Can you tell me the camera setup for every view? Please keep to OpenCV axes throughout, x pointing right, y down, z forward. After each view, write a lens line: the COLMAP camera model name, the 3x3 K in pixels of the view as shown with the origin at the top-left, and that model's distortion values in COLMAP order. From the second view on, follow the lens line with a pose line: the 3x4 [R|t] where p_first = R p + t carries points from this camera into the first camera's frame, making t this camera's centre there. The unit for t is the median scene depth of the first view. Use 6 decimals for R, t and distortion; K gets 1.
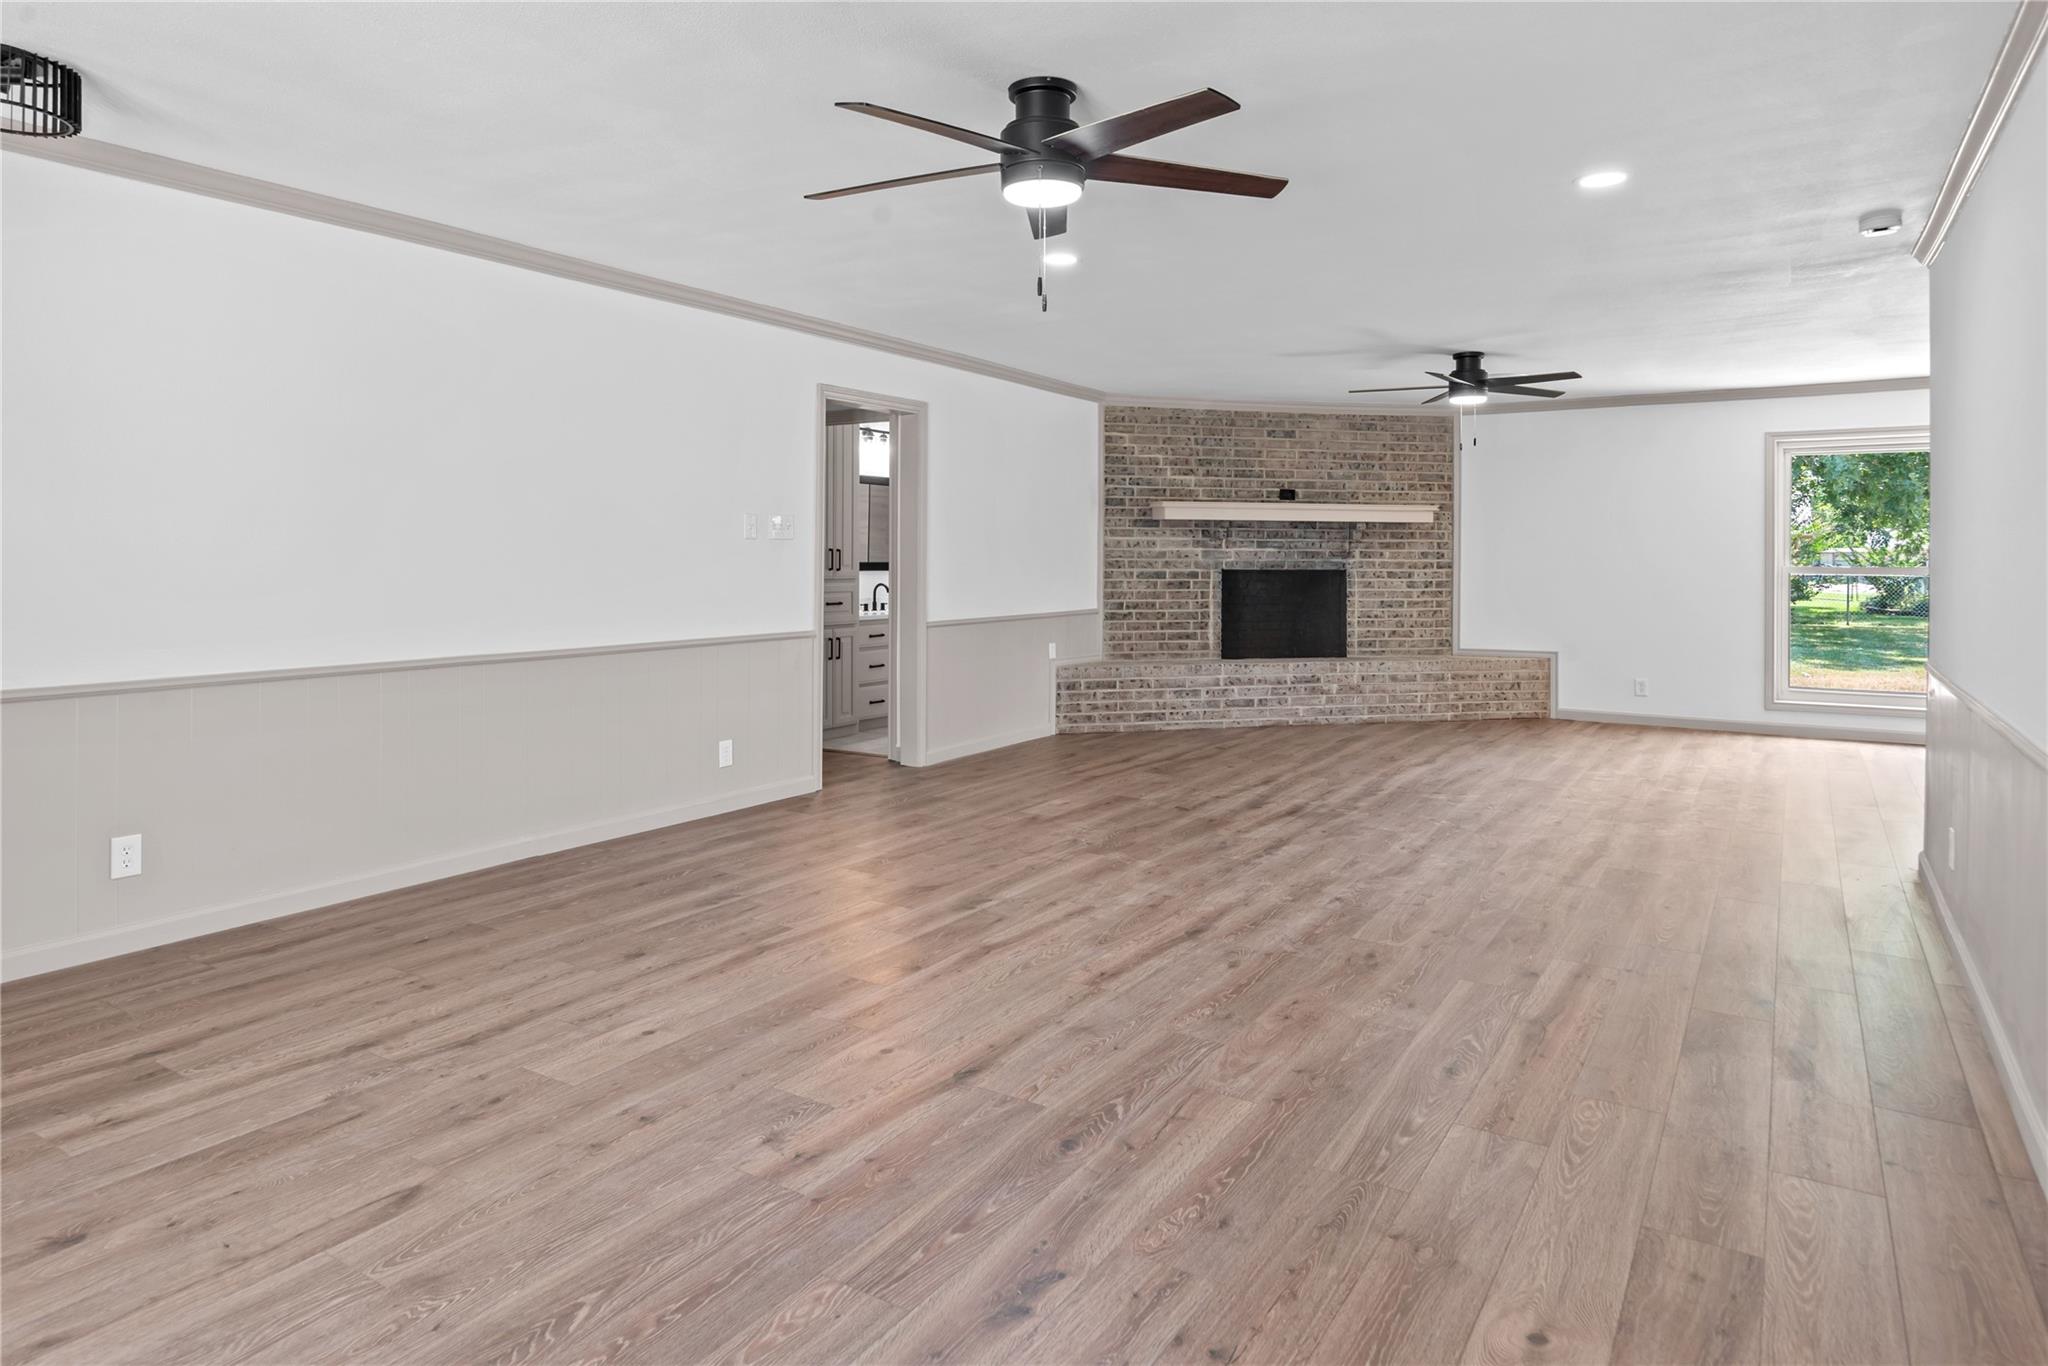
lens RADIAL K [[1214.5, 0, 1029.9], [0, 1214.5, 558.9], [0, 0, 1]] dist [0.000773, 0.000105]
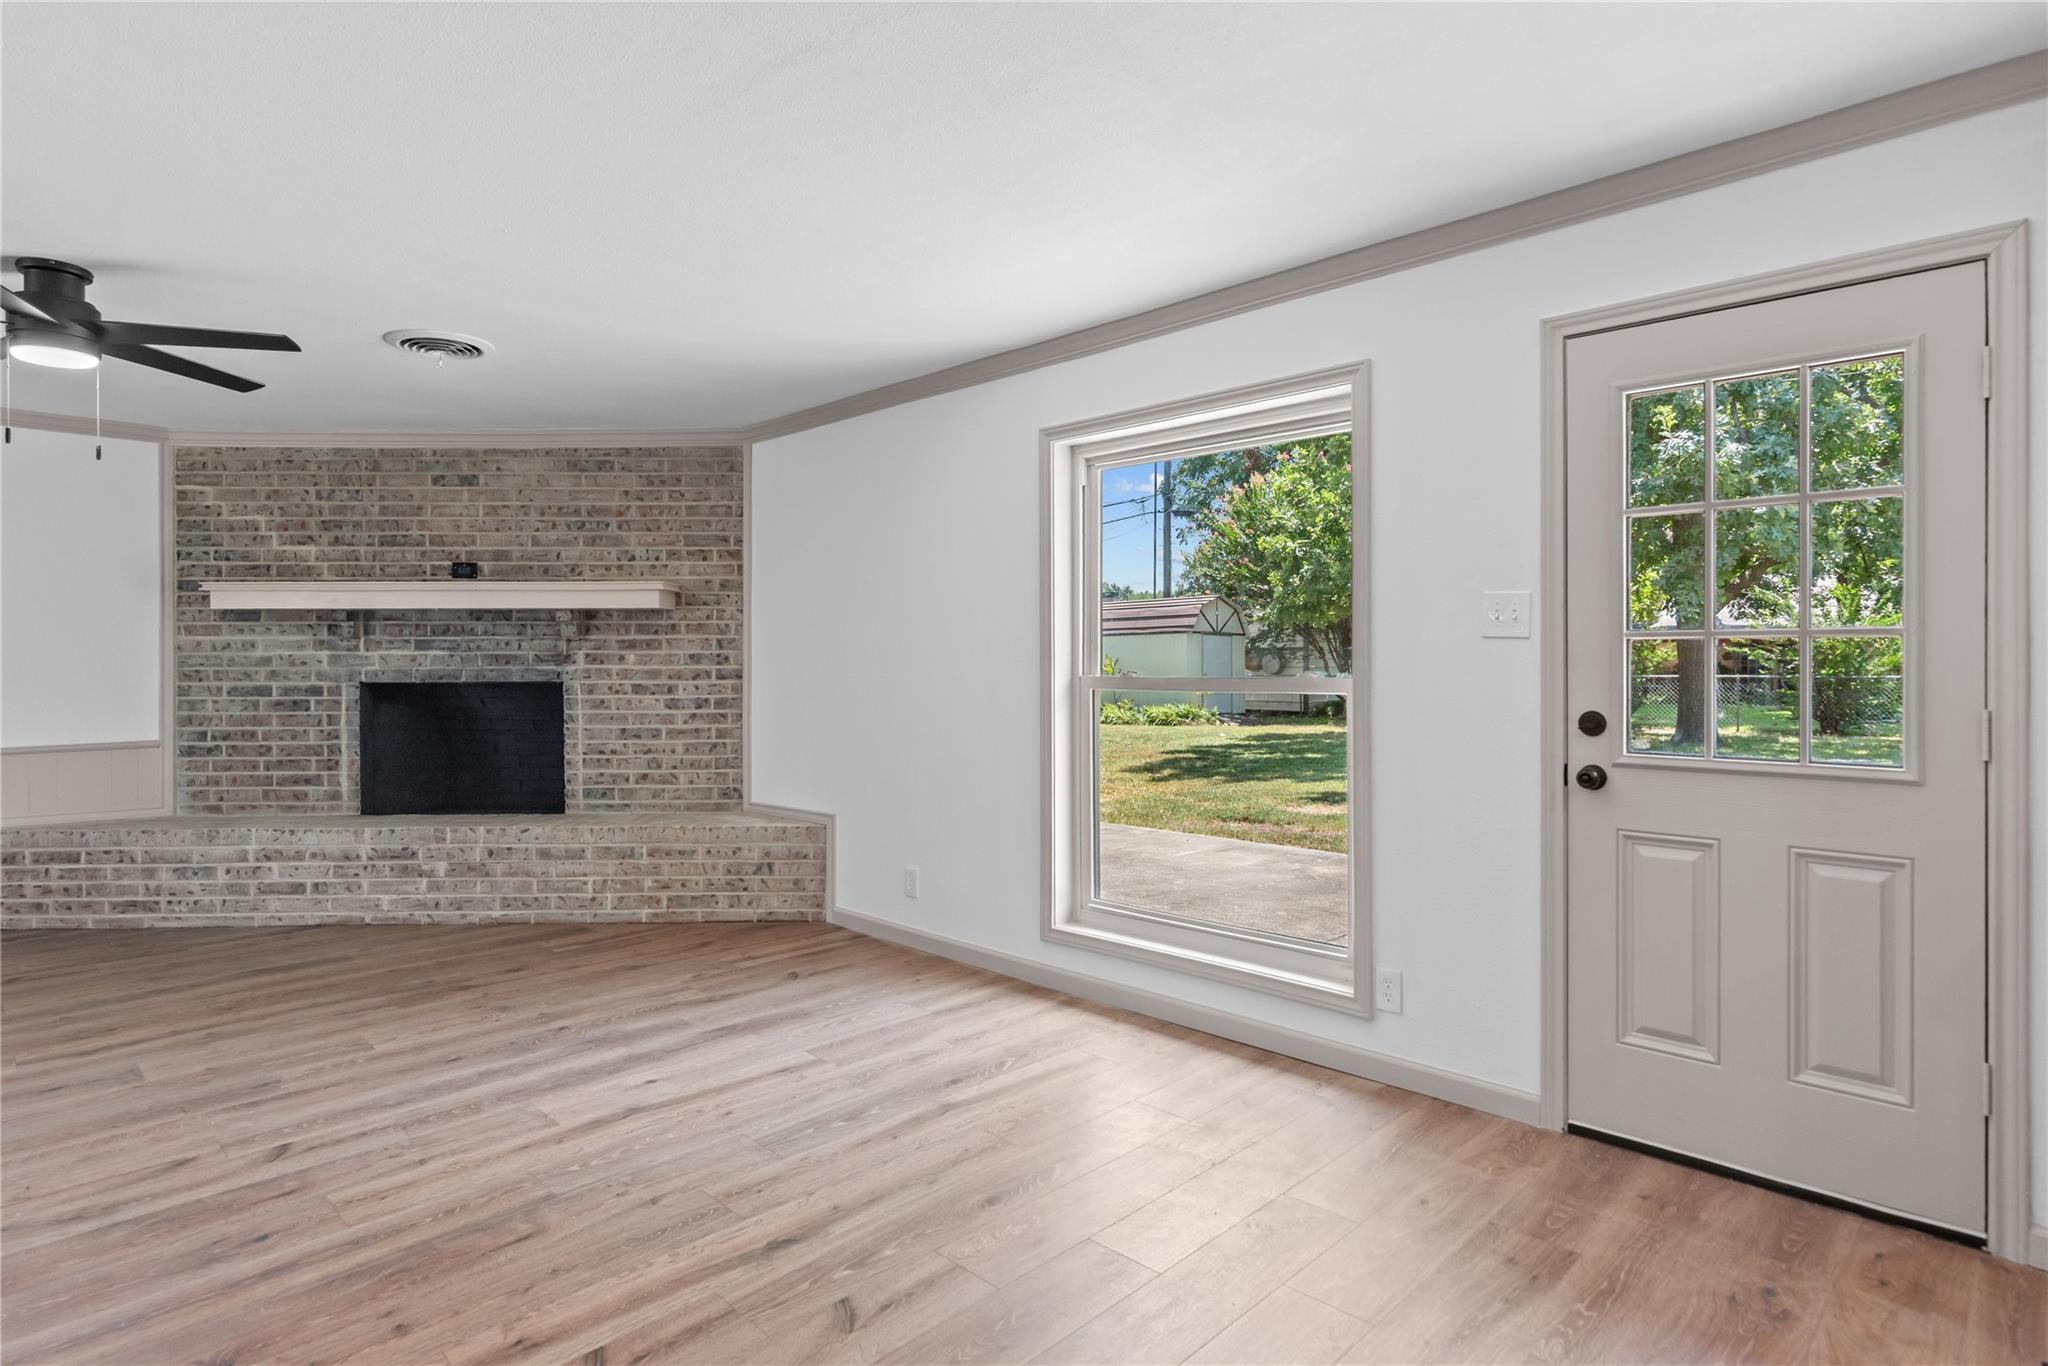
lens RADIAL K [[1072.9, 0, 1019.4], [0, 1072.9, 662.0], [0, 0, 1]] dist [-0.000403, -0.000670]
pose [[0.978227, -0.006428, -0.207439, 0.645476], [0.006658, 0.999978, 0.000414, -0.000494], [0.207432, -0.001786, 0.978248, 0.492078]]
